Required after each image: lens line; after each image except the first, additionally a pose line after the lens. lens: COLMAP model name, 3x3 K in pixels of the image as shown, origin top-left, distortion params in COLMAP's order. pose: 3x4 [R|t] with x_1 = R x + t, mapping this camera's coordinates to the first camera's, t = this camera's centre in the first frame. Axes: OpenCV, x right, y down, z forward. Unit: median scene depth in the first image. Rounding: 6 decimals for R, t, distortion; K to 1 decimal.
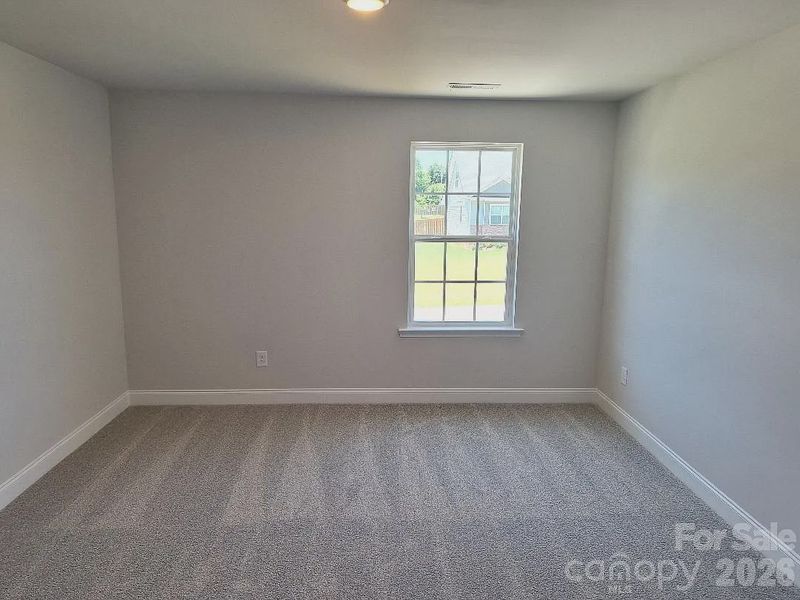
lens RADIAL K [[560.7, 0, 392.9], [0, 560.7, 294.8], [0, 0, 1]] dist [0.002779, 0.000815]
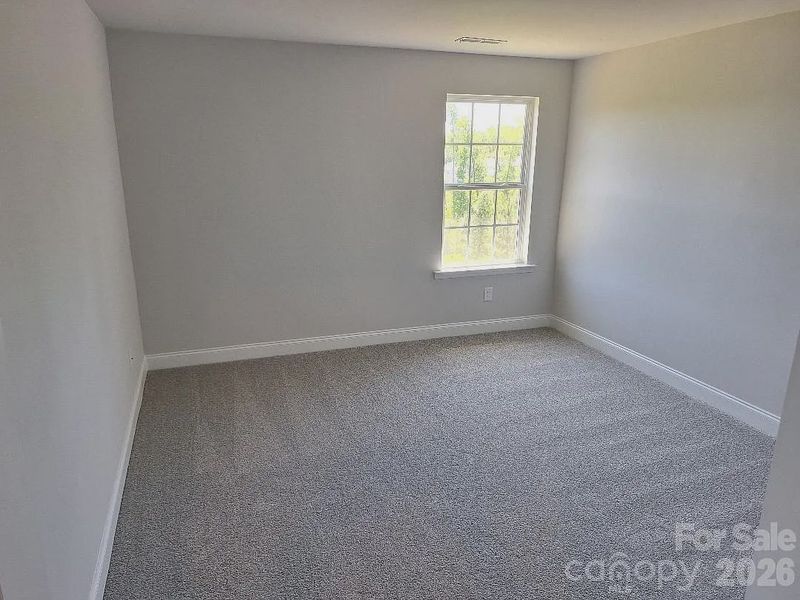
lens RADIAL K [[560.7, 0, 398.9], [0, 560.7, 302.4], [0, 0, 1]] dist [0.002779, 0.000815]
pose [[0.956613, -0.078232, 0.280661, -0.354629], [0.048822, 0.992698, 0.110302, -0.002212], [-0.287241, -0.091814, 0.953448, -0.020715]]
